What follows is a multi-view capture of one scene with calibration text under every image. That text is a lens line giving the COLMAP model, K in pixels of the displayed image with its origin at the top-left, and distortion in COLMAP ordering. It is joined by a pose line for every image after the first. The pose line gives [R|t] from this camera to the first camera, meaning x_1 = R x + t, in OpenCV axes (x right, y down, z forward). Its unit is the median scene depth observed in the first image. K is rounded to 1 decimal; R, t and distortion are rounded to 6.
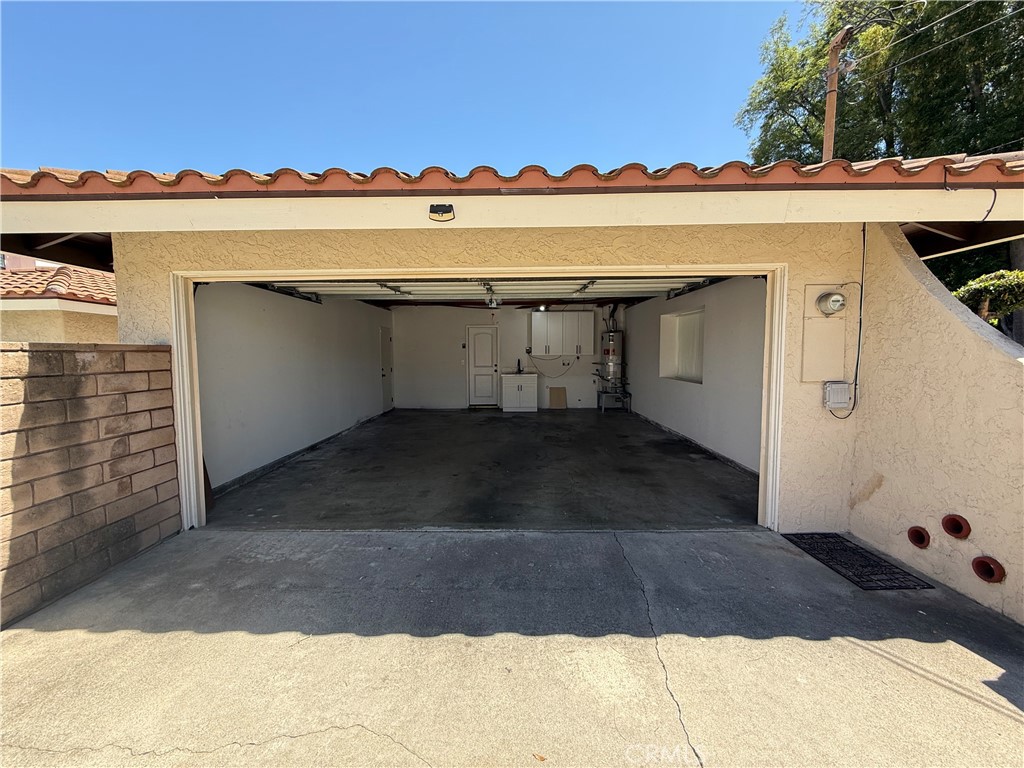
lens RADIAL K [[412.5, 0, 510.8], [0, 412.5, 379.8], [0, 0, 1]] dist [0.000645, -0.000347]
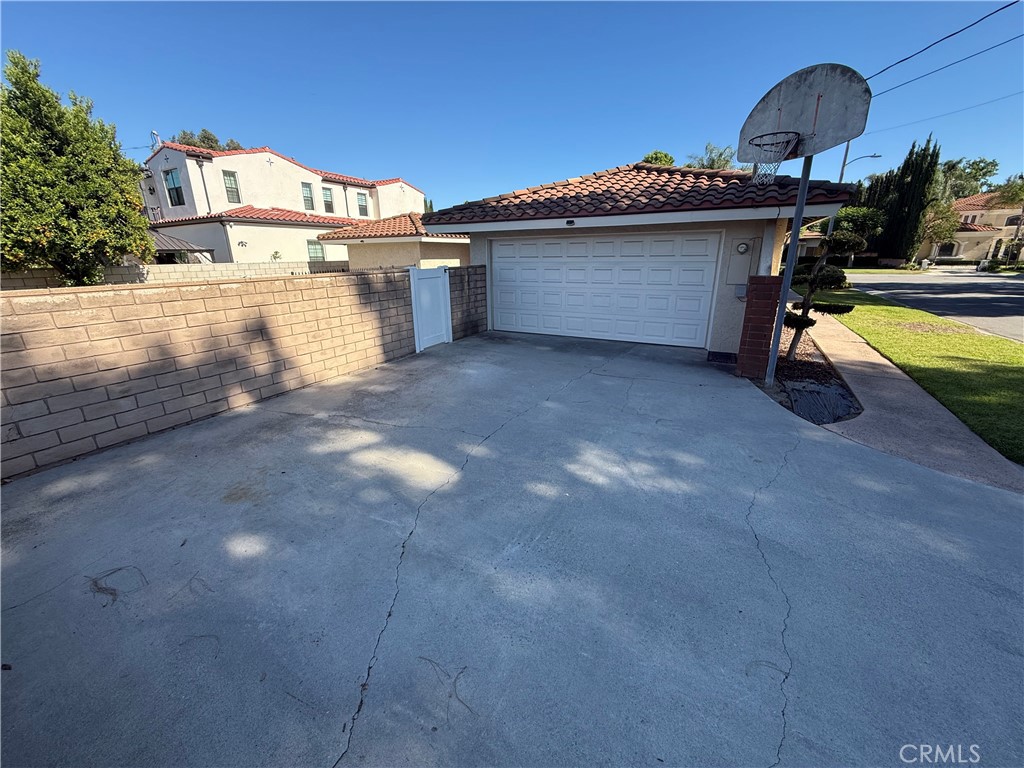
lens RADIAL K [[412.5, 0, 513.3], [0, 412.5, 383.3], [0, 0, 1]] dist [0.000645, -0.000347]
pose [[0.887377, 0.137326, -0.440117, 0.820132], [-0.030209, 0.969877, 0.241714, 0.020504], [0.460053, -0.201196, 0.864796, -1.769746]]
